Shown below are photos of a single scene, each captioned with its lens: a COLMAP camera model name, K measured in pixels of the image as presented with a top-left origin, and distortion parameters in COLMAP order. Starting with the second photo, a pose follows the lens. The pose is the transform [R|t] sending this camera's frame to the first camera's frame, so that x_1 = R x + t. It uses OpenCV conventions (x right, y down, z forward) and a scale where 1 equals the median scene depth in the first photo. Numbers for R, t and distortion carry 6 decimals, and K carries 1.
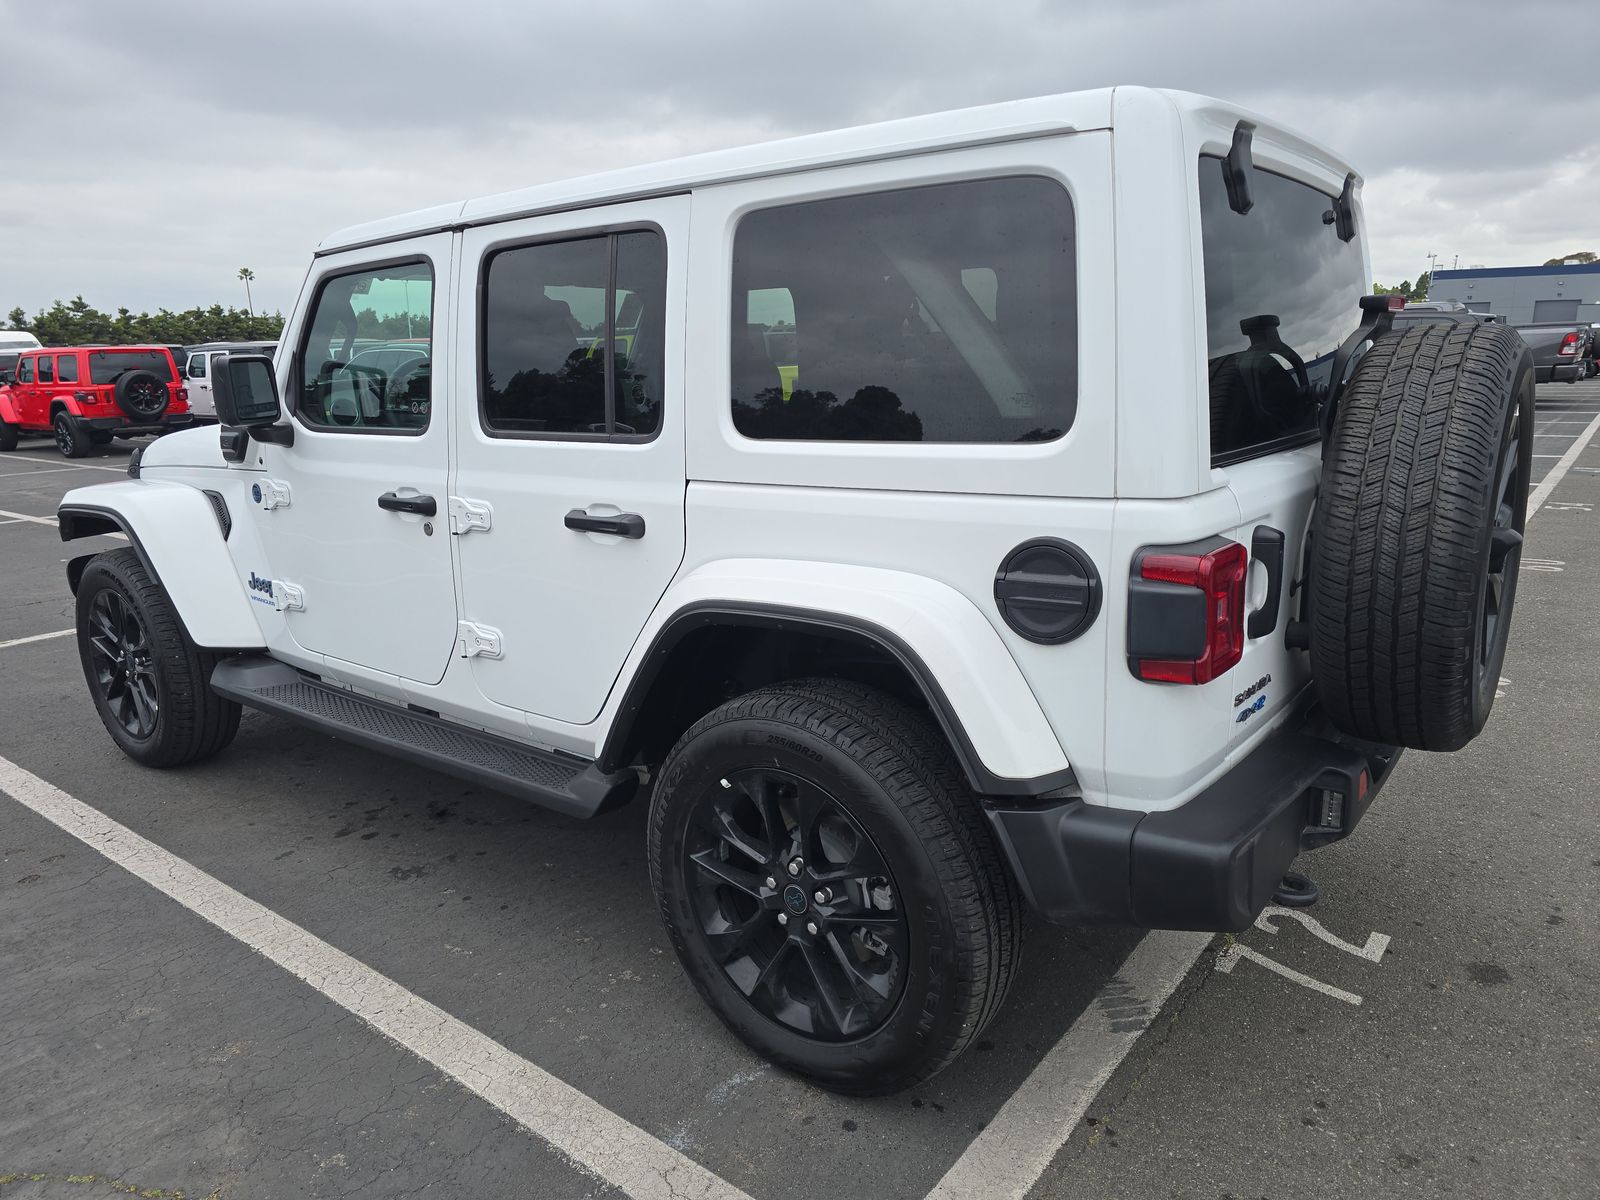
lens RADIAL K [[1094.2, 0, 812.0], [0, 1094.2, 621.7], [0, 0, 1]] dist [0.060805, -0.053651]
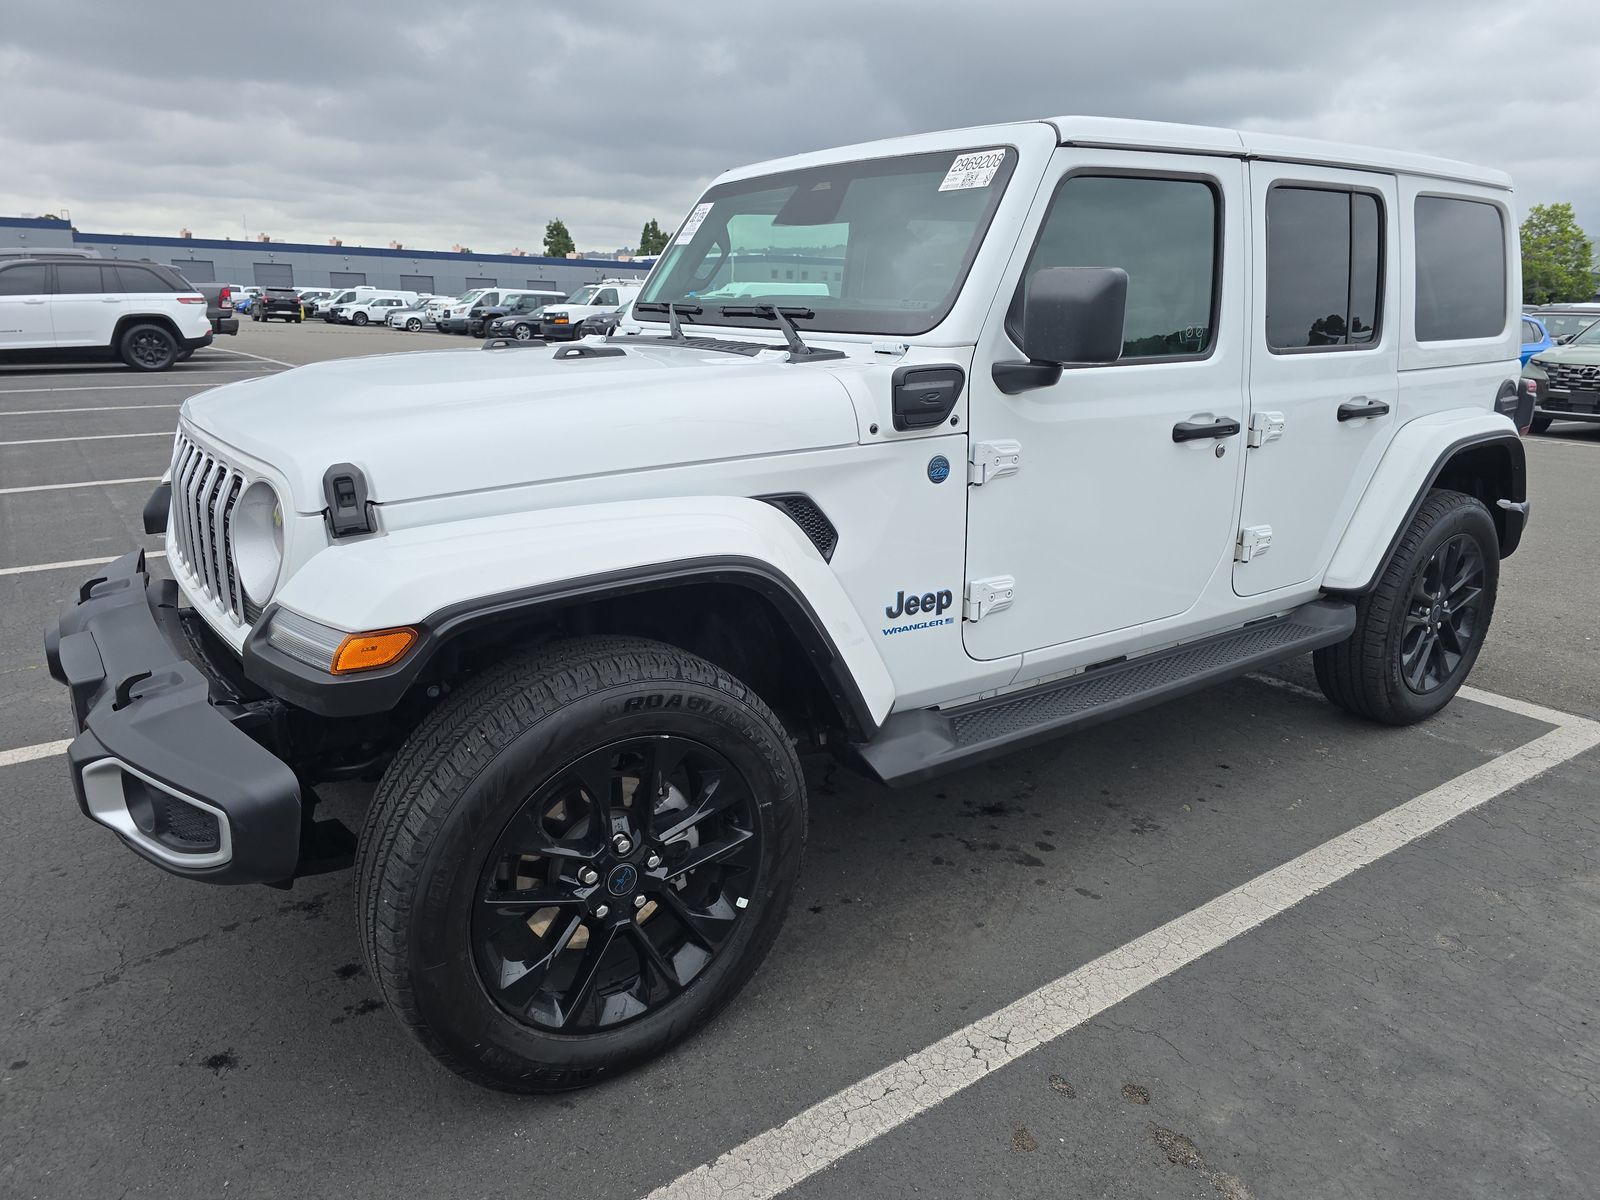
lens RADIAL K [[1094.2, 0, 812.0], [0, 1094.2, 621.7], [0, 0, 1]] dist [0.060805, -0.053651]
pose [[0.258503, -0.250005, 0.933099, -1.451473], [0.209313, 0.957479, 0.198549, -0.216643], [-0.943061, 0.143985, 0.299840, 1.080380]]
